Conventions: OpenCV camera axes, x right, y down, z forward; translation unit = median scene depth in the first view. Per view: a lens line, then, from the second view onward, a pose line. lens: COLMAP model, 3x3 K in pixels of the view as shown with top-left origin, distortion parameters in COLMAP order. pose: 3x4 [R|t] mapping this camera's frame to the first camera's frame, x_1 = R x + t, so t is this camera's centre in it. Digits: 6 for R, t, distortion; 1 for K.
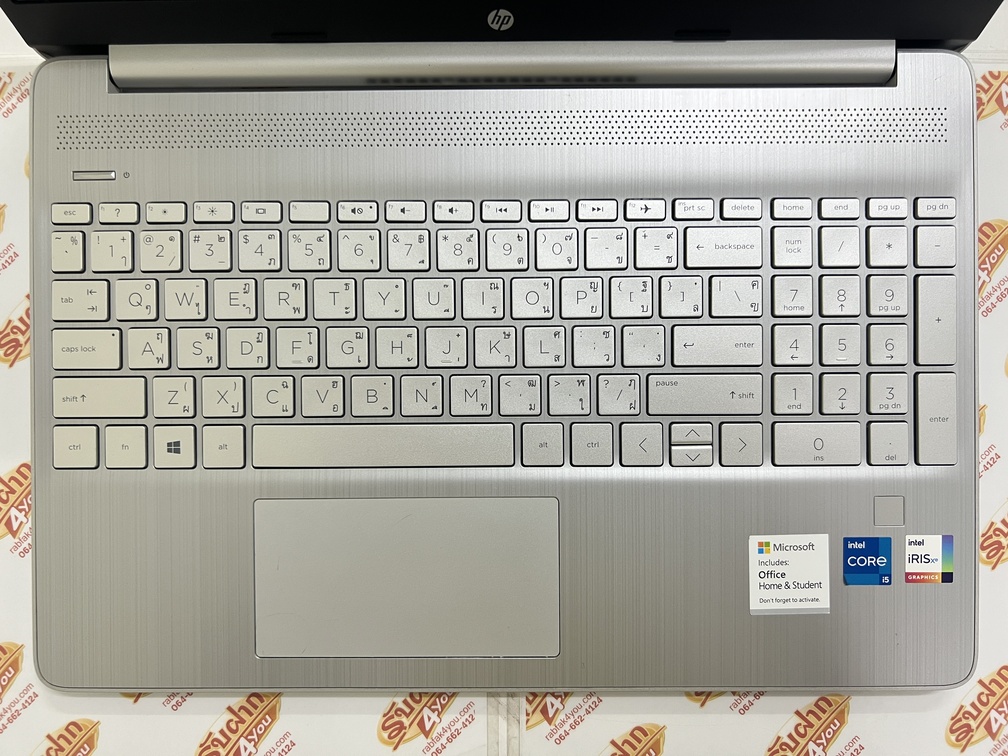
lens RADIAL K [[815.7, 0, 503.0], [0, 815.7, 382.3], [0, 0, 1]] dist [-0.007234, -0.021150]
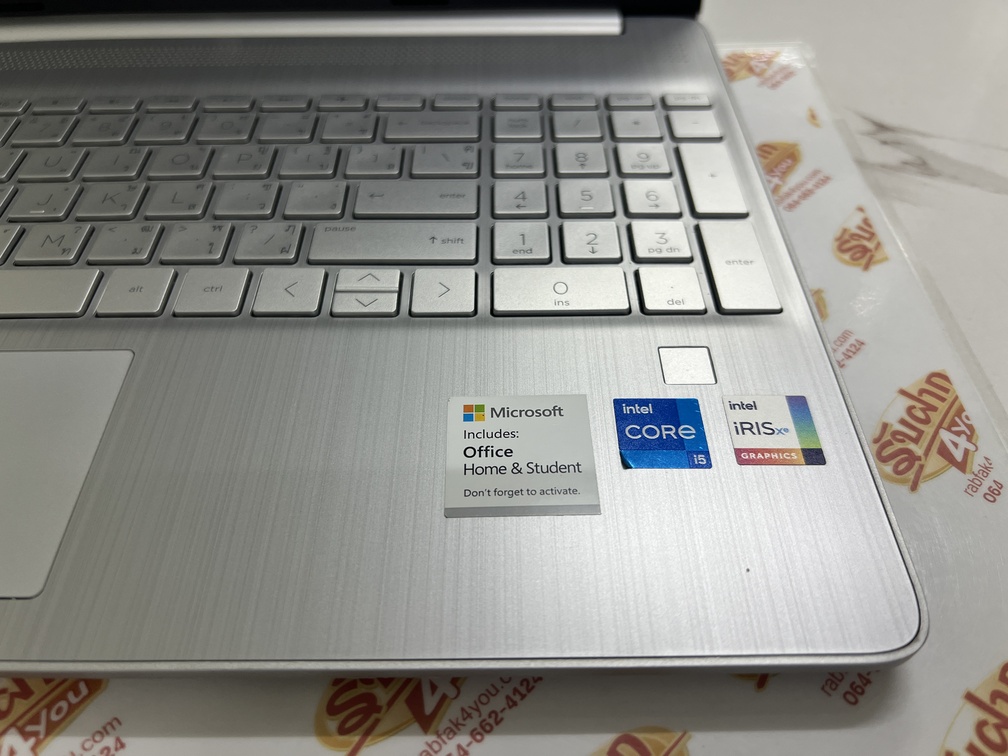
lens RADIAL K [[815.7, 0, 493.8], [0, 815.7, 379.0], [0, 0, 1]] dist [-0.007234, -0.021150]
pose [[0.999848, 0.016063, 0.006738, 0.331319], [-0.007447, 0.743855, -0.668300, 0.563245], [-0.015747, 0.668148, 0.743862, 0.568772]]
